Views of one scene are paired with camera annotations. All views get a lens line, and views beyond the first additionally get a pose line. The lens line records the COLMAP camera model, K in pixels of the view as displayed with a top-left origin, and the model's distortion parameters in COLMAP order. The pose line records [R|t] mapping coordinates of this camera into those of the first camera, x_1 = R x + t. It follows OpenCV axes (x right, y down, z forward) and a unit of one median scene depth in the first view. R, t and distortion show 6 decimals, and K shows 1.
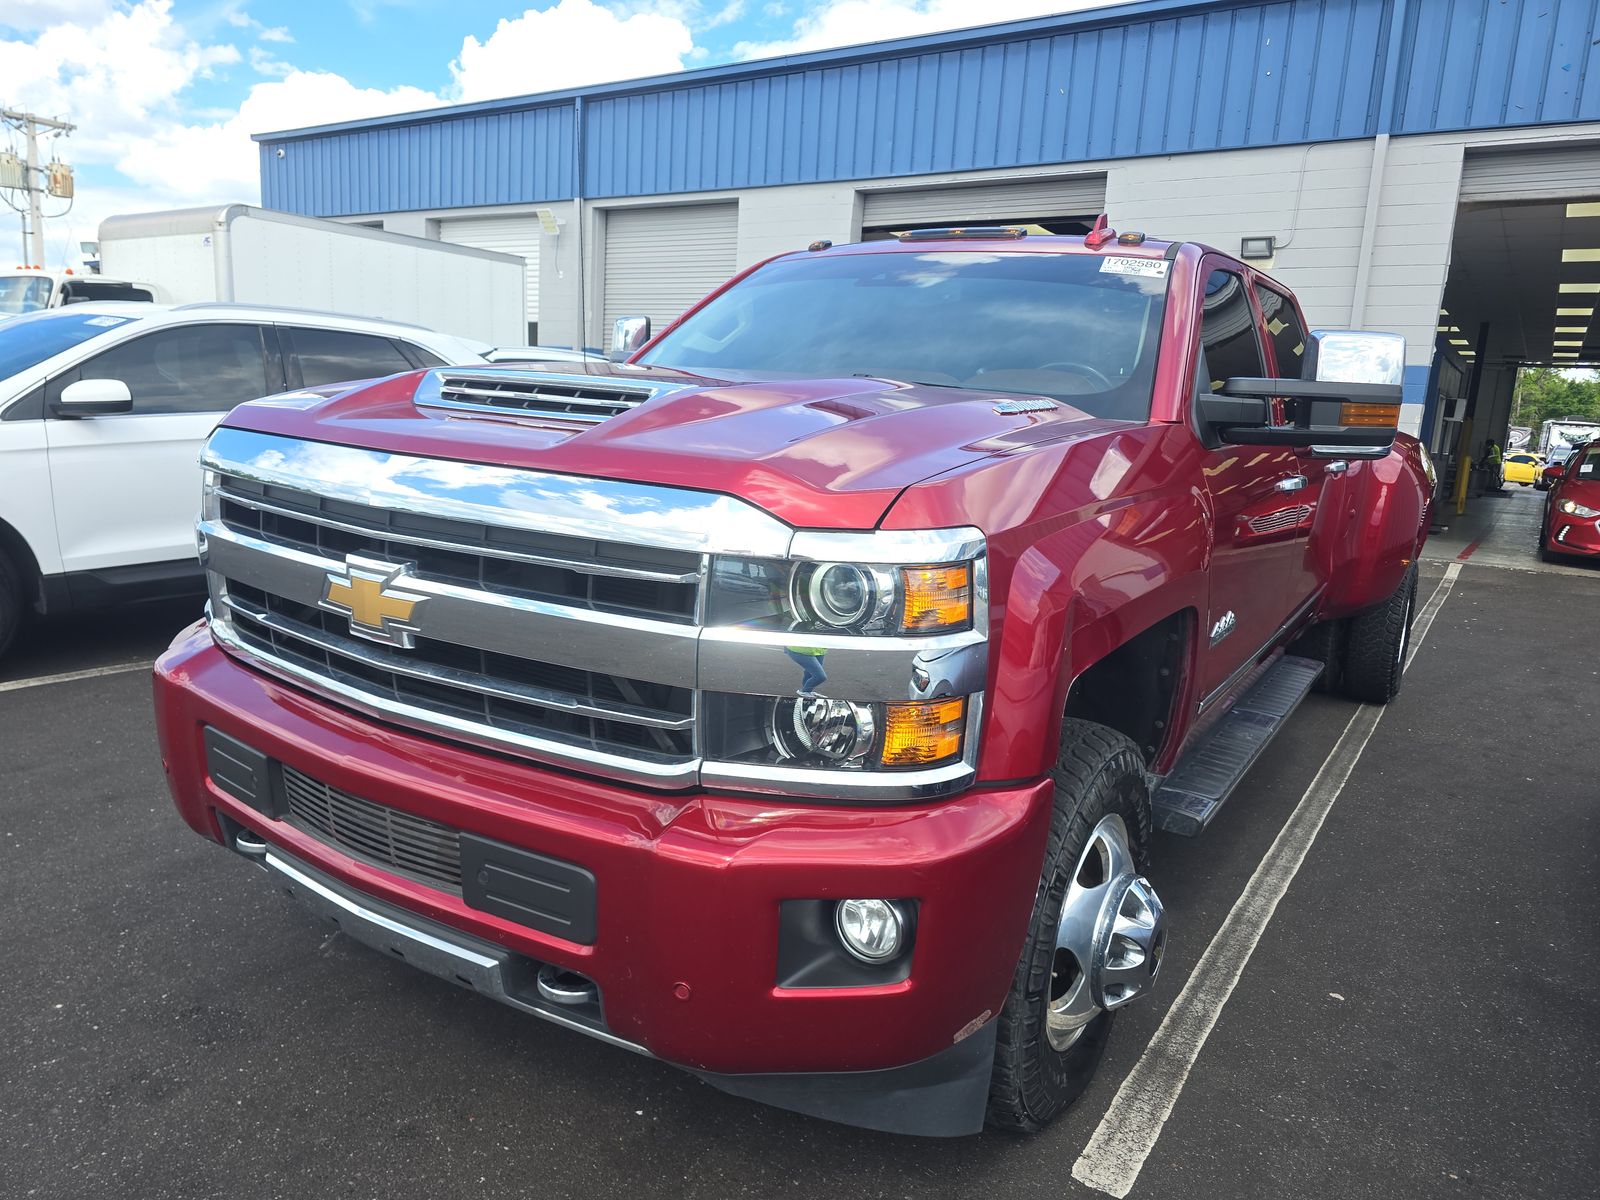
lens RADIAL K [[1063.7, 0, 800.0], [0, 1063.7, 600.0], [0, 0, 1]] dist [0.046758, -0.038343]
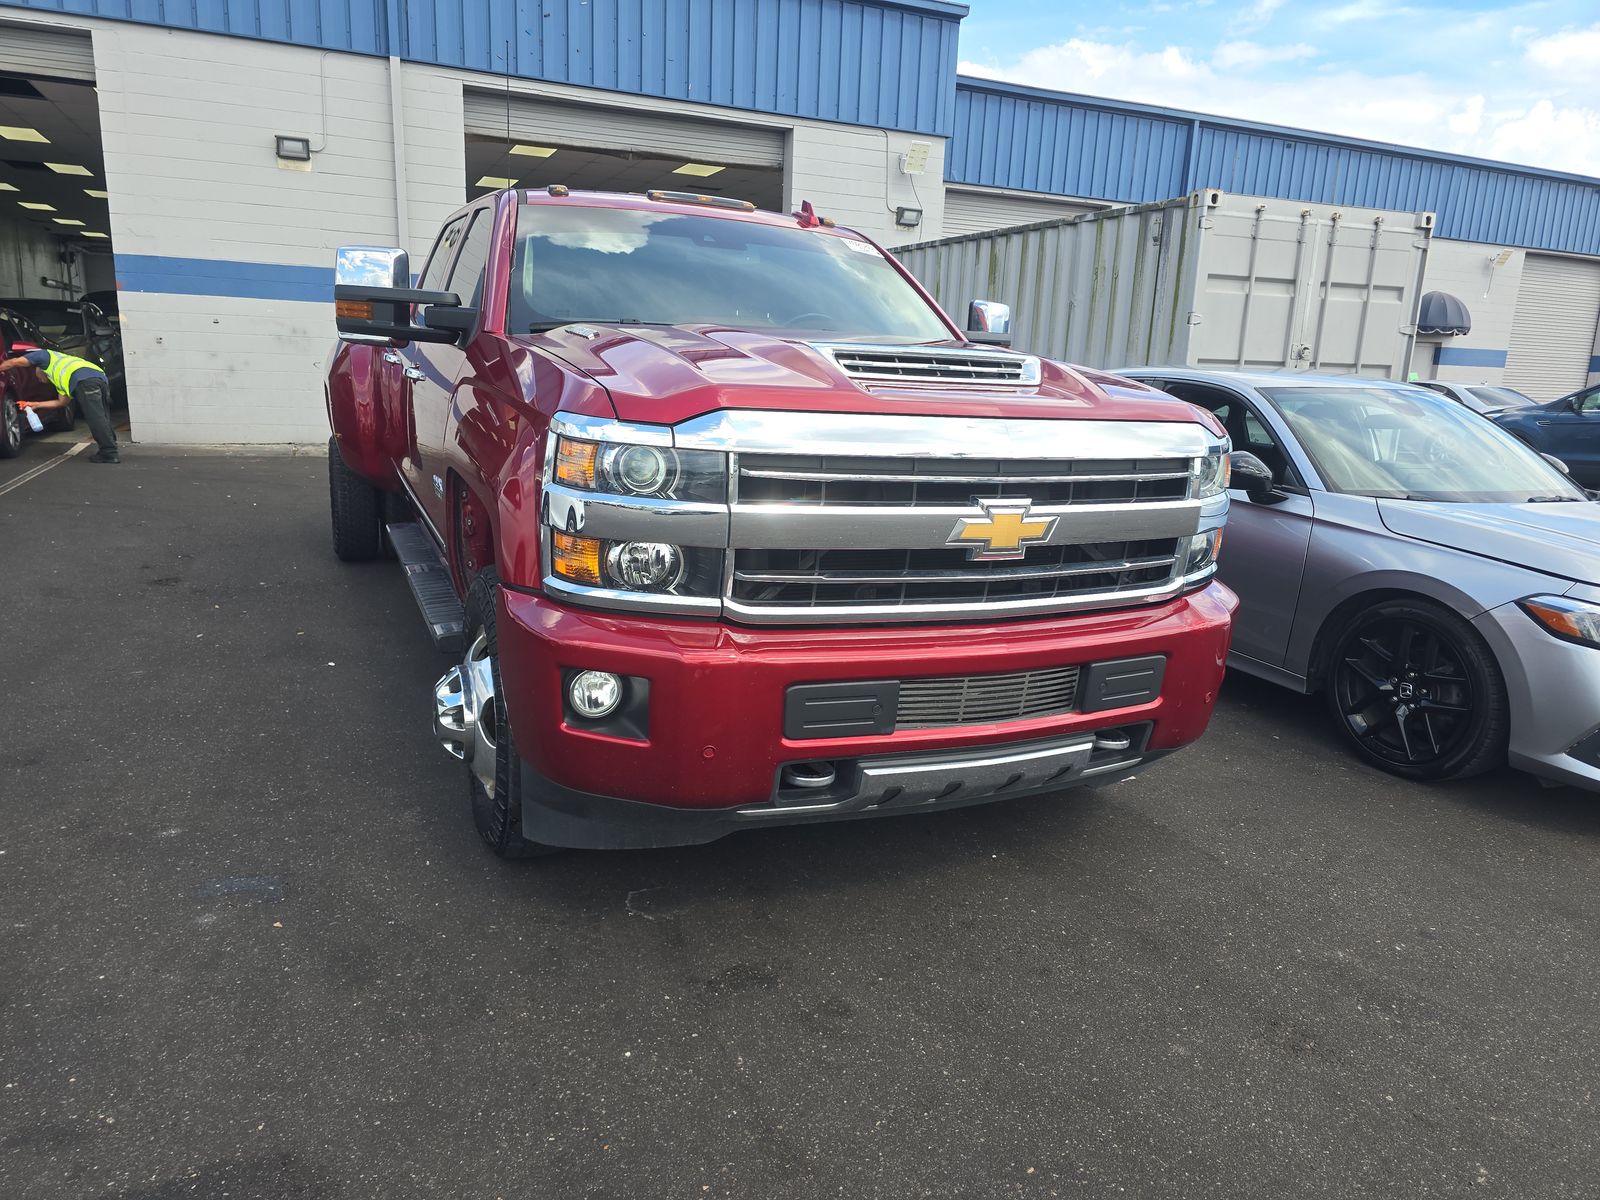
lens RADIAL K [[1062.9, 0, 799.6], [0, 1062.9, 593.6], [0, 0, 1]] dist [0.056440, -0.056288]
pose [[0.543581, -0.214760, 0.811417, -0.243824], [0.139579, 0.976381, 0.164916, -0.026340], [-0.827670, 0.023611, 0.560719, 0.068729]]
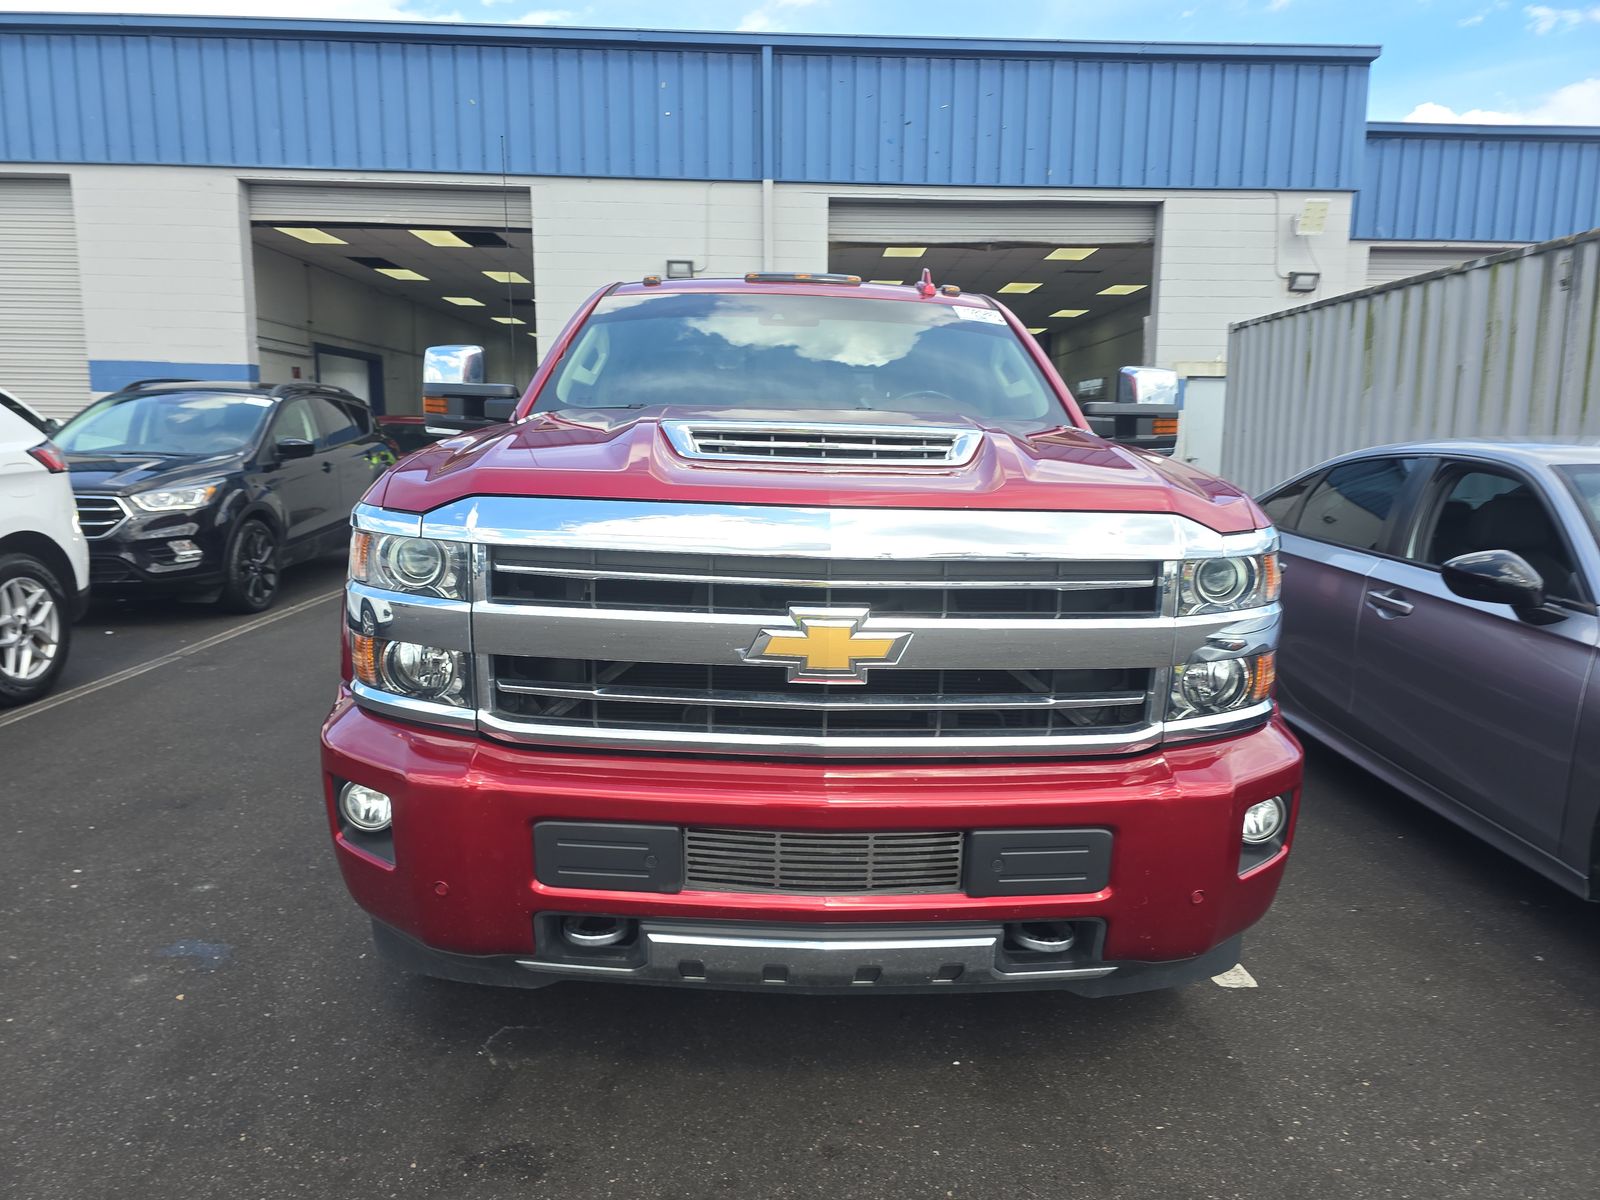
lens RADIAL K [[1062.9, 0, 799.6], [0, 1062.9, 593.6], [0, 0, 1]] dist [0.056440, -0.056288]
pose [[0.822995, -0.126741, 0.553729, -0.148166], [0.131096, 0.990855, 0.031948, -0.013192], [-0.552714, 0.046298, 0.832084, 0.020450]]
